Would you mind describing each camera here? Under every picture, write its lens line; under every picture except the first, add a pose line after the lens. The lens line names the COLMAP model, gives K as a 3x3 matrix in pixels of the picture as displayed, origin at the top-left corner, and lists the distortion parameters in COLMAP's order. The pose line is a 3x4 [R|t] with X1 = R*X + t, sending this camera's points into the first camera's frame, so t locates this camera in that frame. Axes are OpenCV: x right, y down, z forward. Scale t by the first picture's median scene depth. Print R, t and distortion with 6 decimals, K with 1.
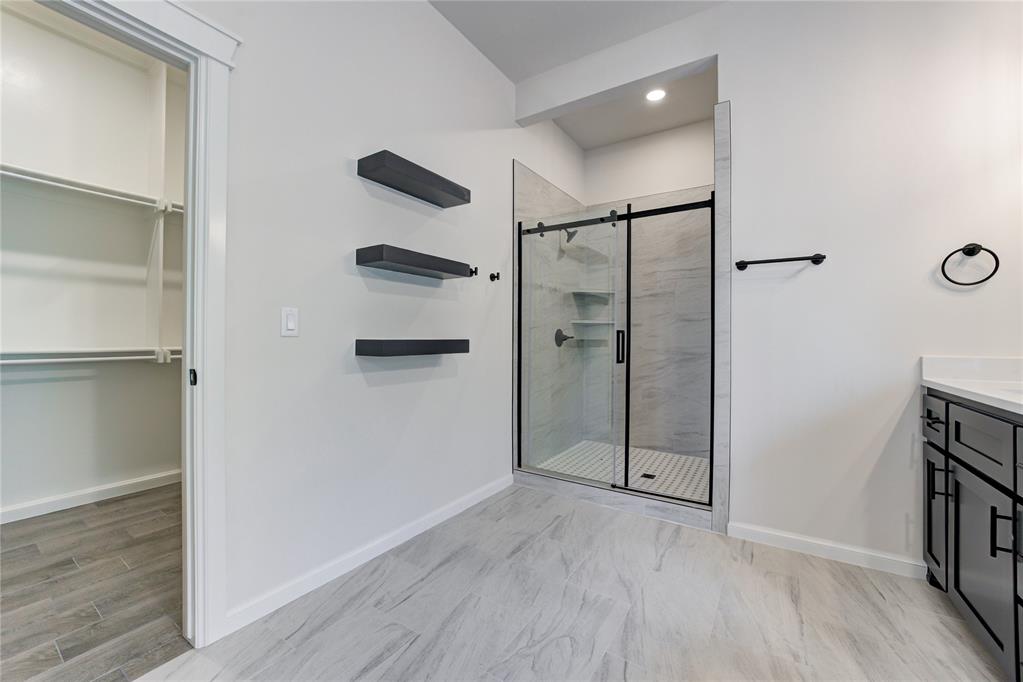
lens RADIAL K [[405.8, 0, 524.1], [0, 405.8, 338.7], [0, 0, 1]] dist [-0.000379, 0.000260]
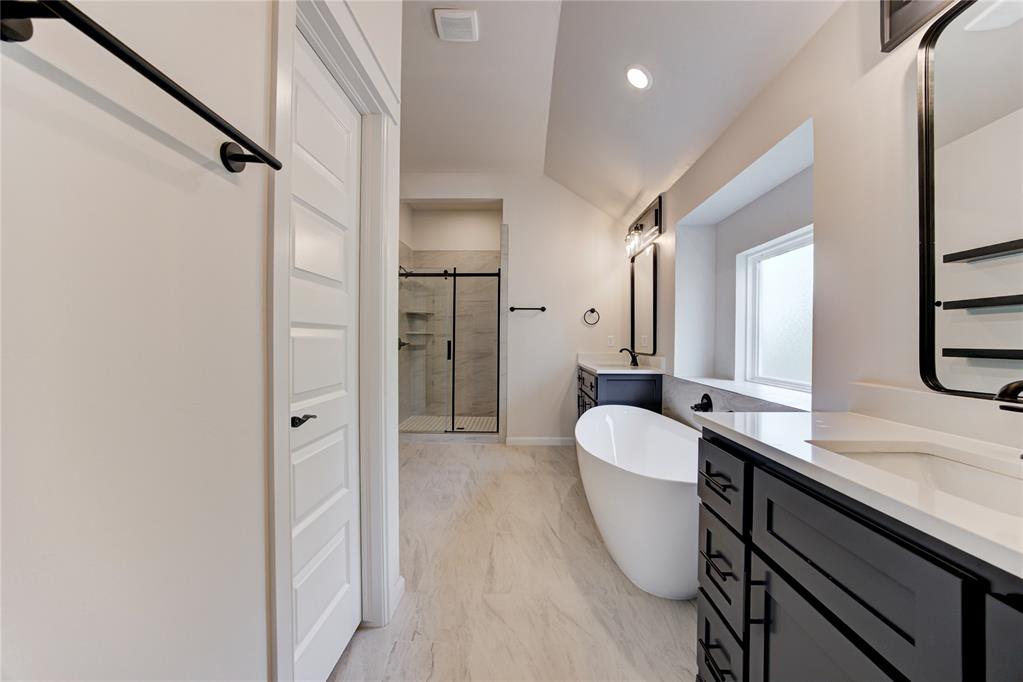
lens RADIAL K [[407.5, 0, 522.5], [0, 407.5, 339.2], [0, 0, 1]] dist [-0.011869, 0.000401]
pose [[0.854174, 0.002178, 0.519983, -0.399316], [-0.001983, 0.999998, -0.000931, -0.025380], [-0.519984, -0.000236, 0.854176, -0.637464]]
